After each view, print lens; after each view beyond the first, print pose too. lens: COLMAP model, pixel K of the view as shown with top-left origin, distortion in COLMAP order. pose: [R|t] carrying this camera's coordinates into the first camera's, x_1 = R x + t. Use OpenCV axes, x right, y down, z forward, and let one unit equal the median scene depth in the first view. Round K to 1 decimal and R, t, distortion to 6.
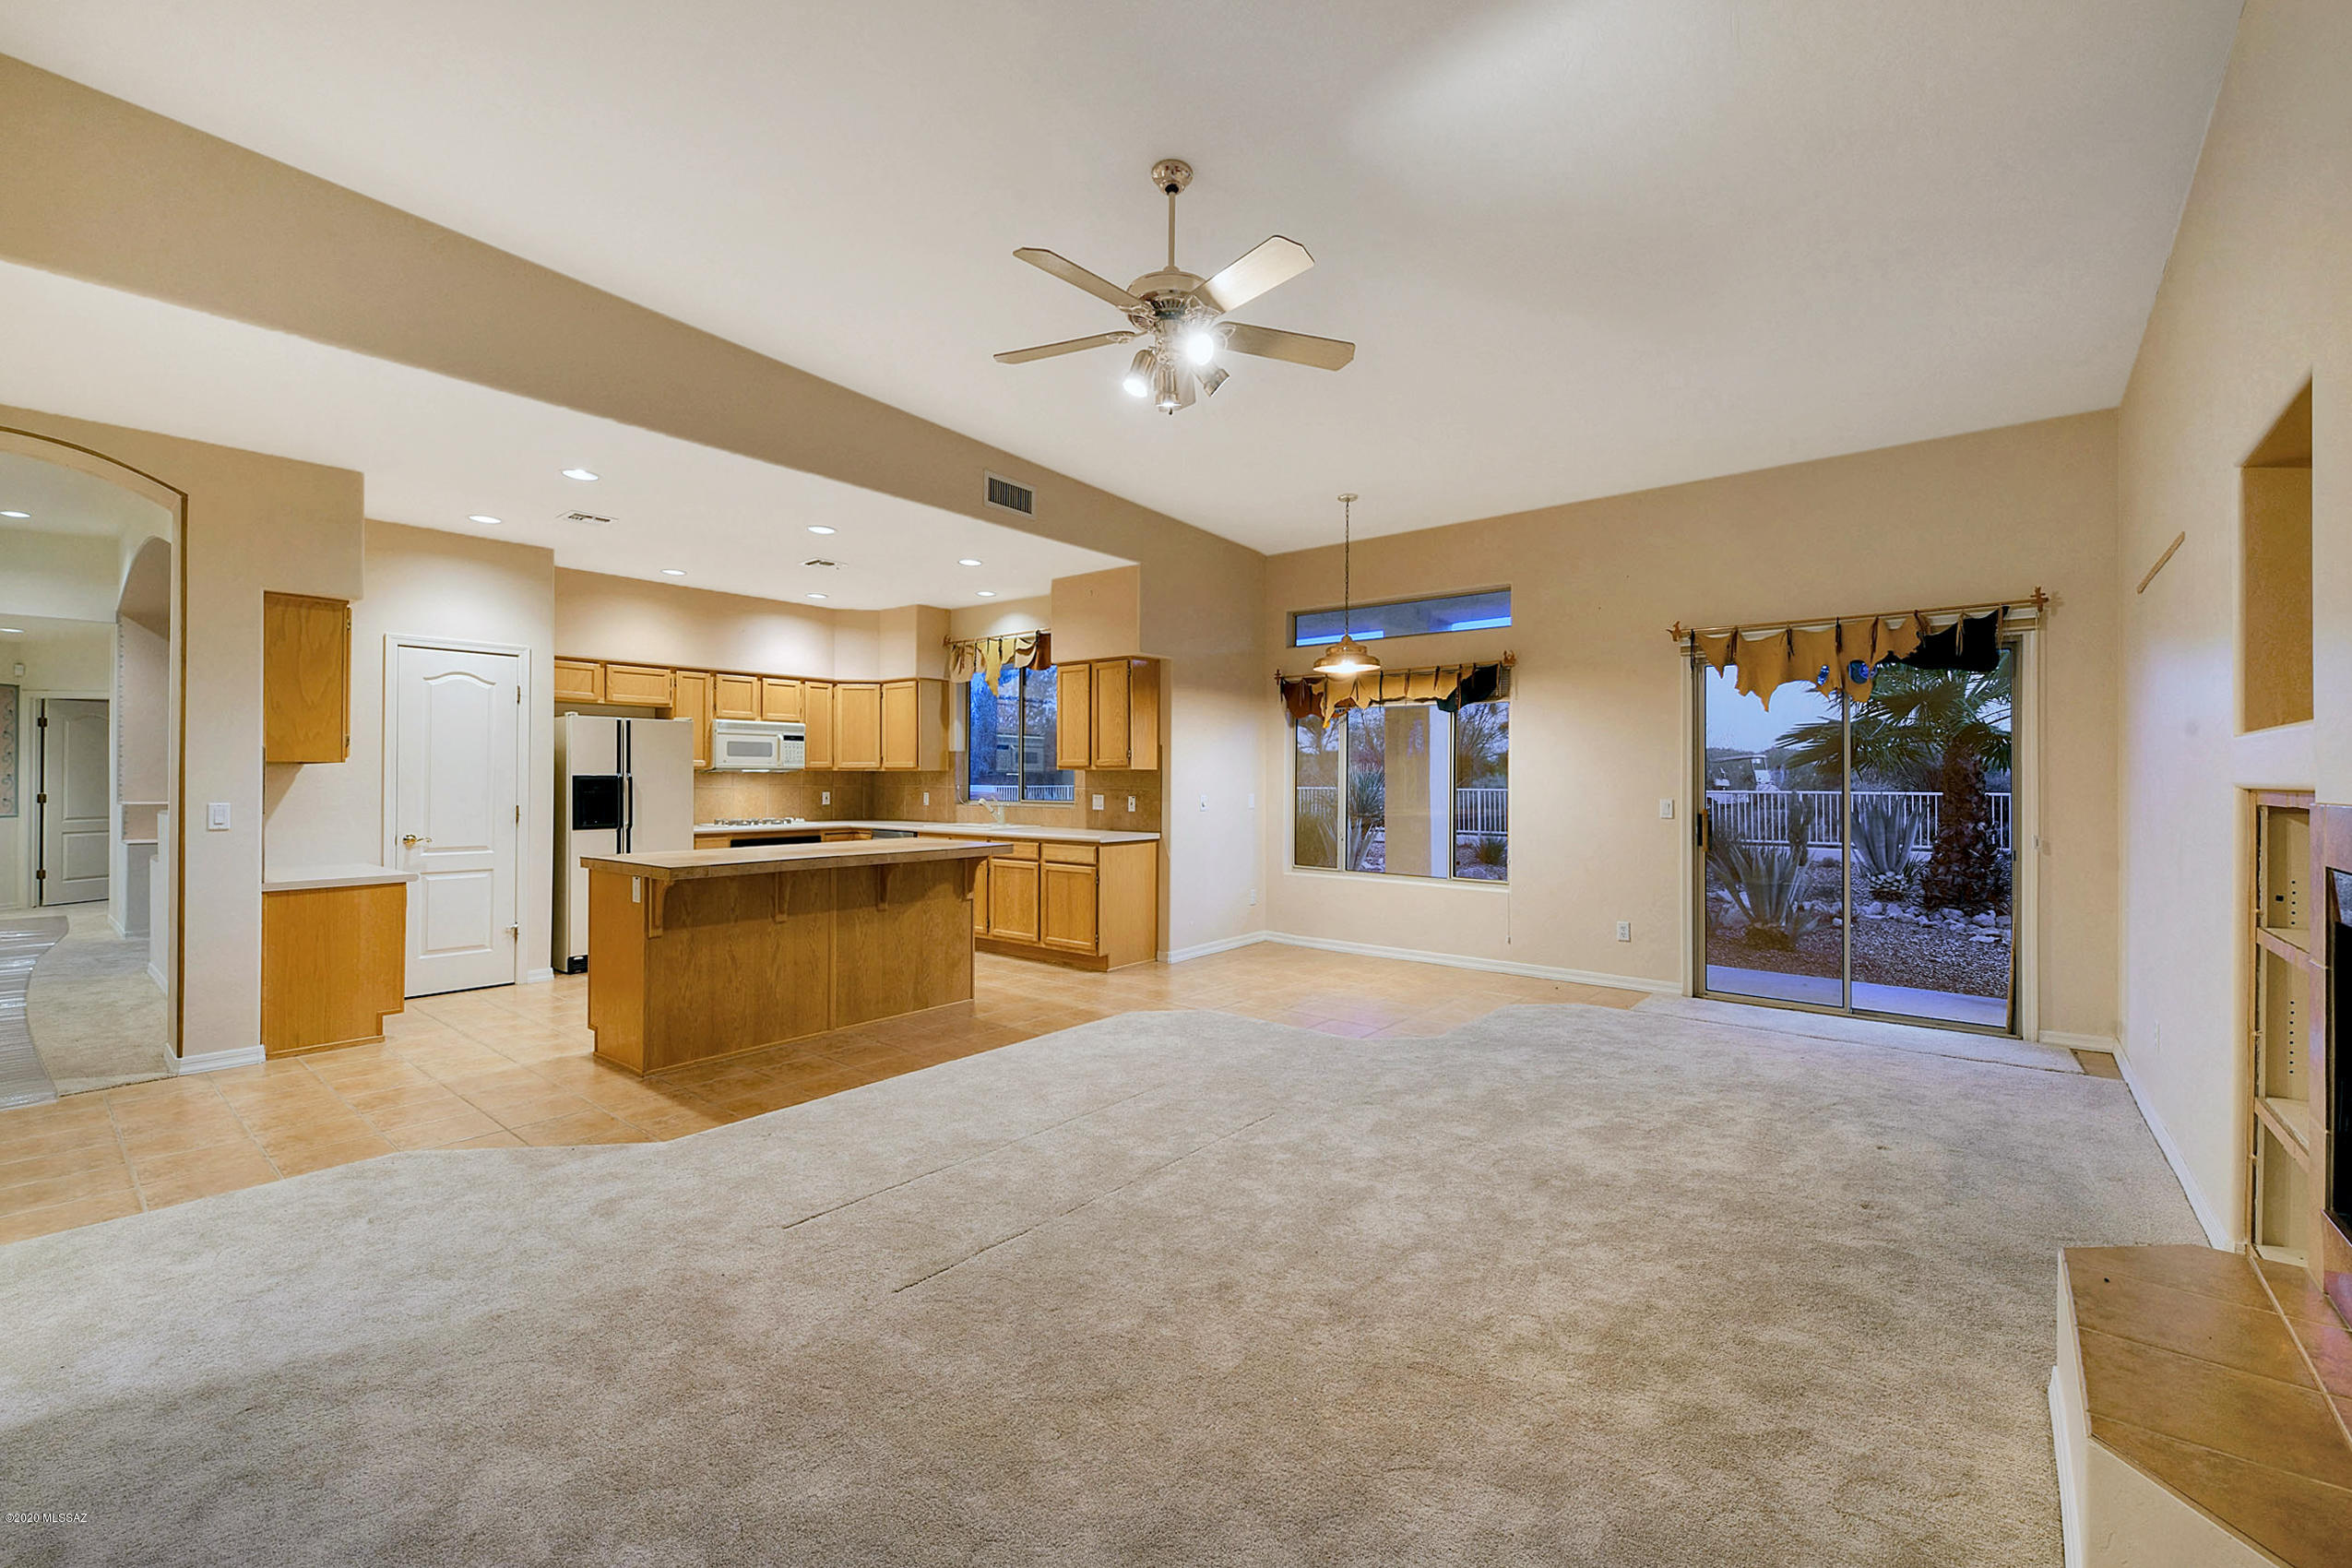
lens RADIAL K [[864.8, 0, 1217.2], [0, 864.8, 777.5], [0, 0, 1]] dist [0.000246, -0.000058]
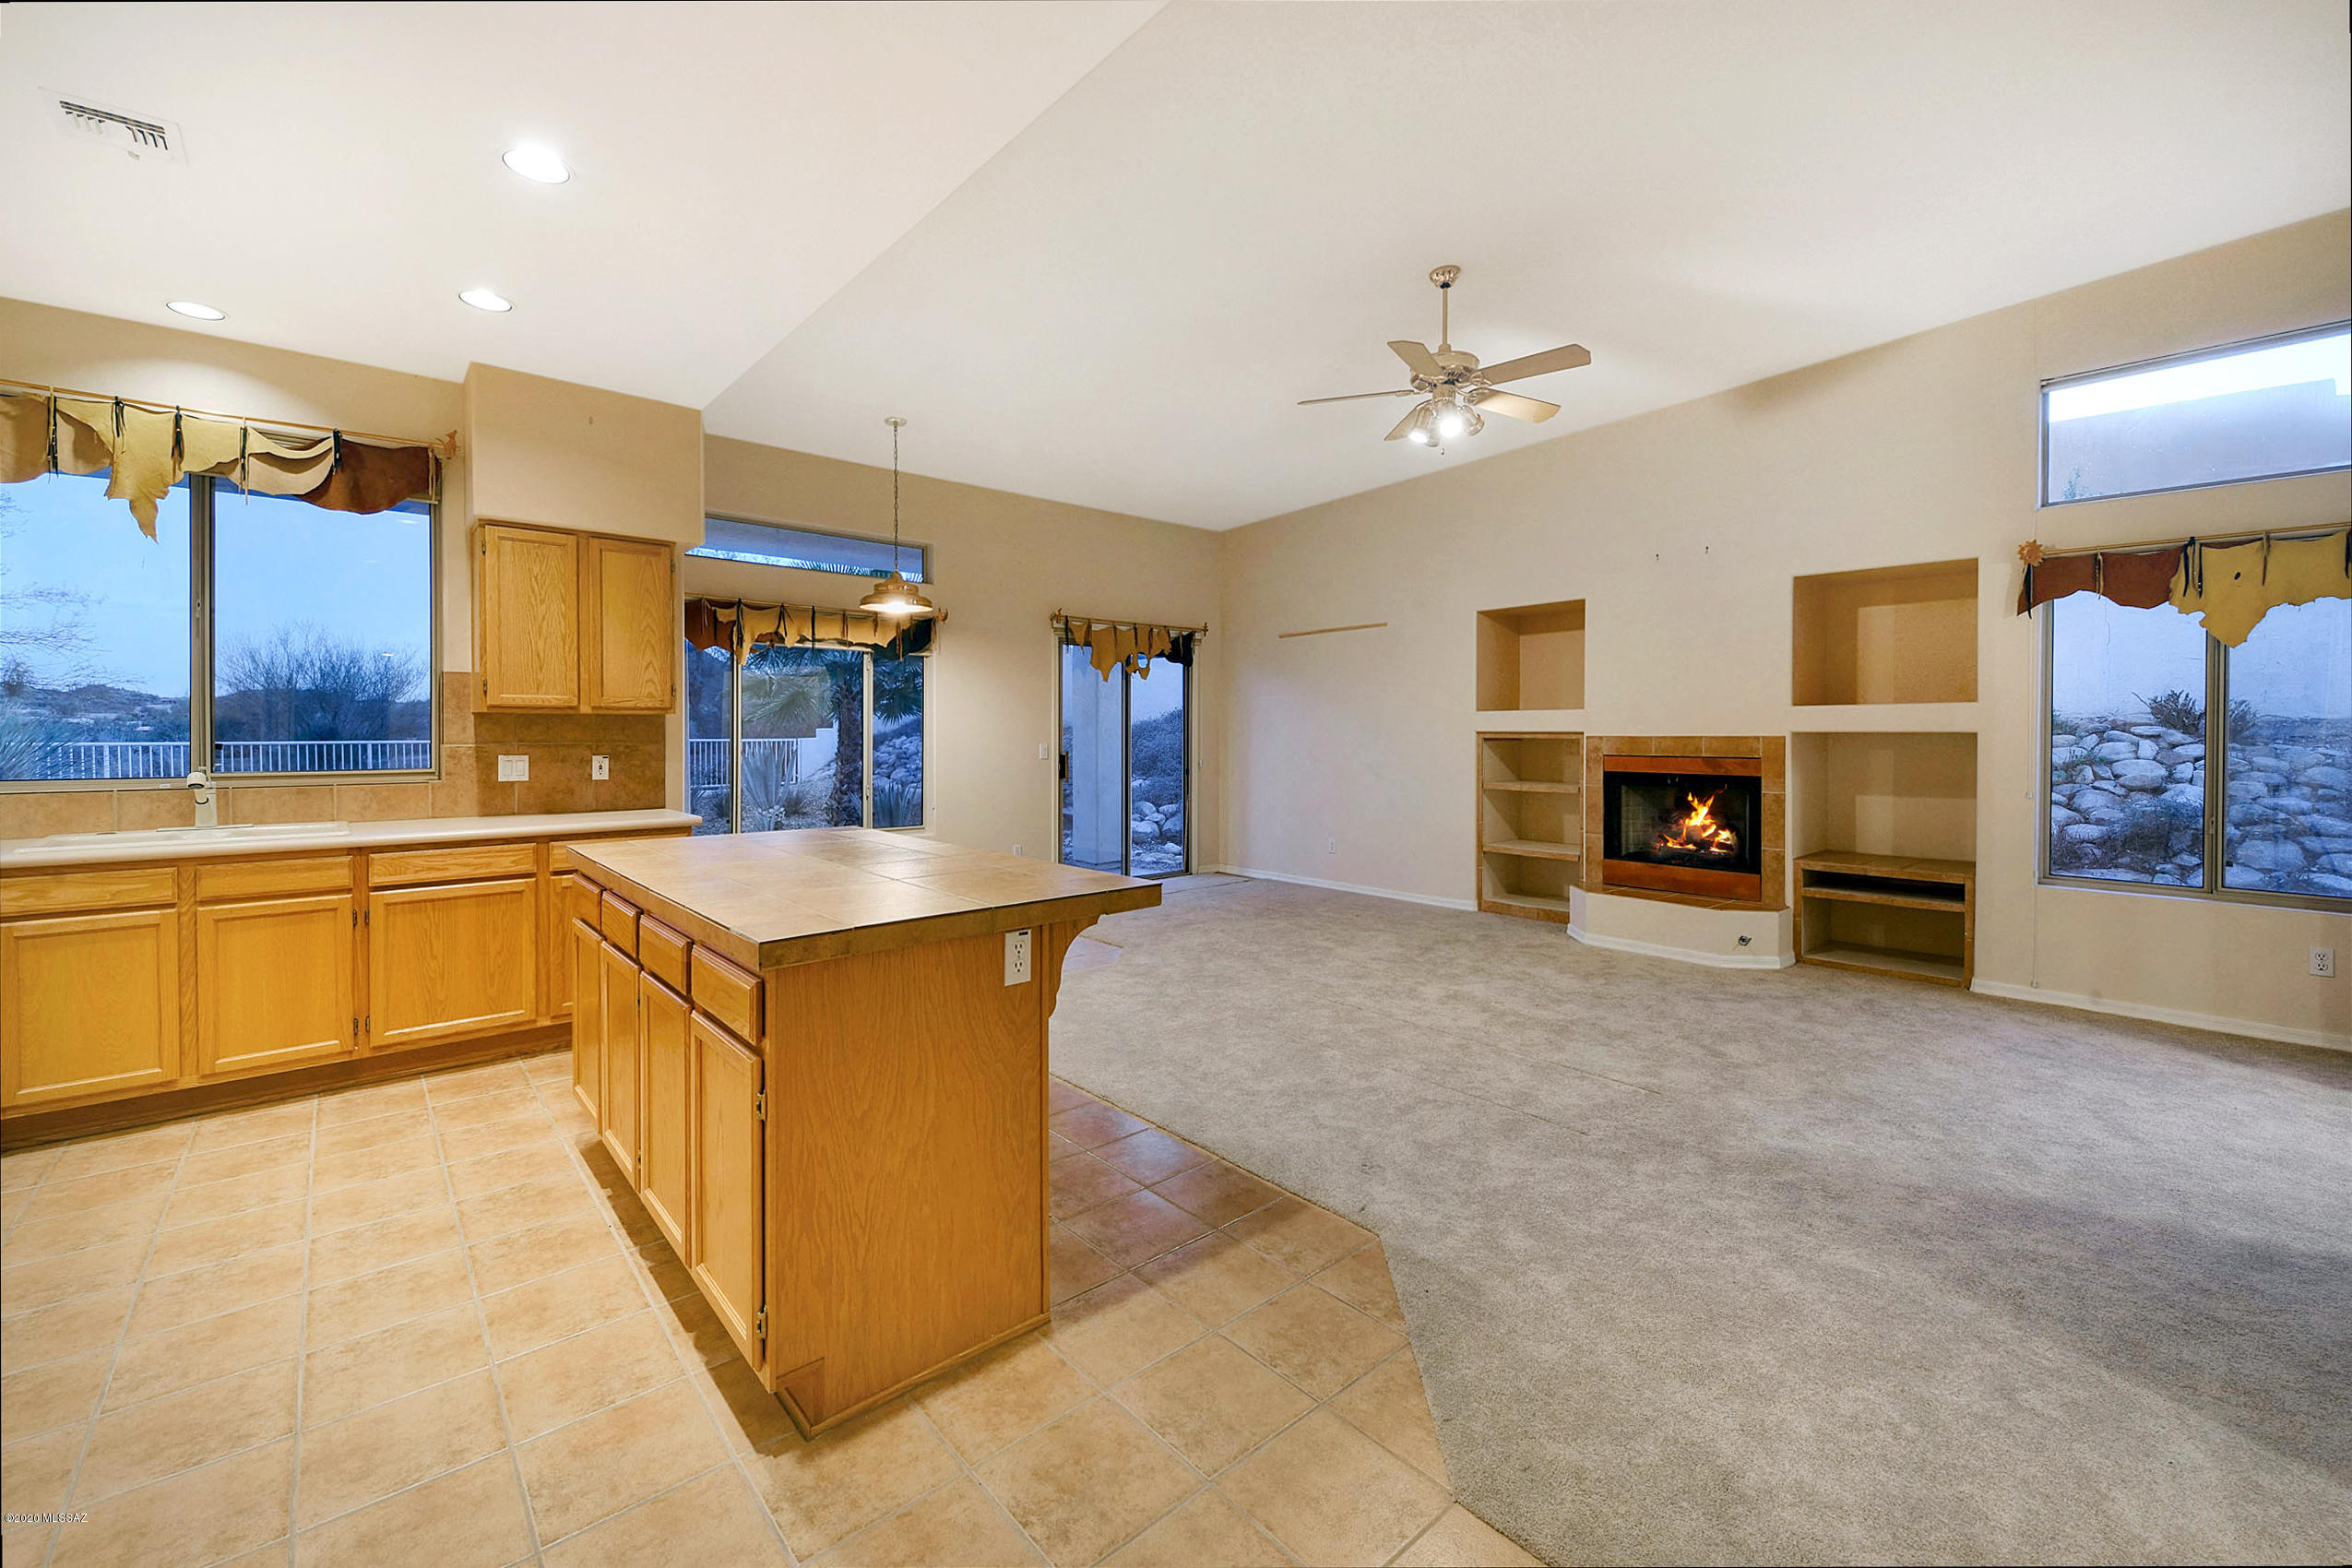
lens RADIAL K [[917.6, 0, 1116.1], [0, 917.6, 739.2], [0, 0, 1]] dist [0.017609, -0.011177]
pose [[0.278902, -0.011131, 0.960255, -0.611325], [-0.002707, 0.999920, 0.012377, 0.000117], [-0.960316, -0.006051, 0.278850, 0.426452]]
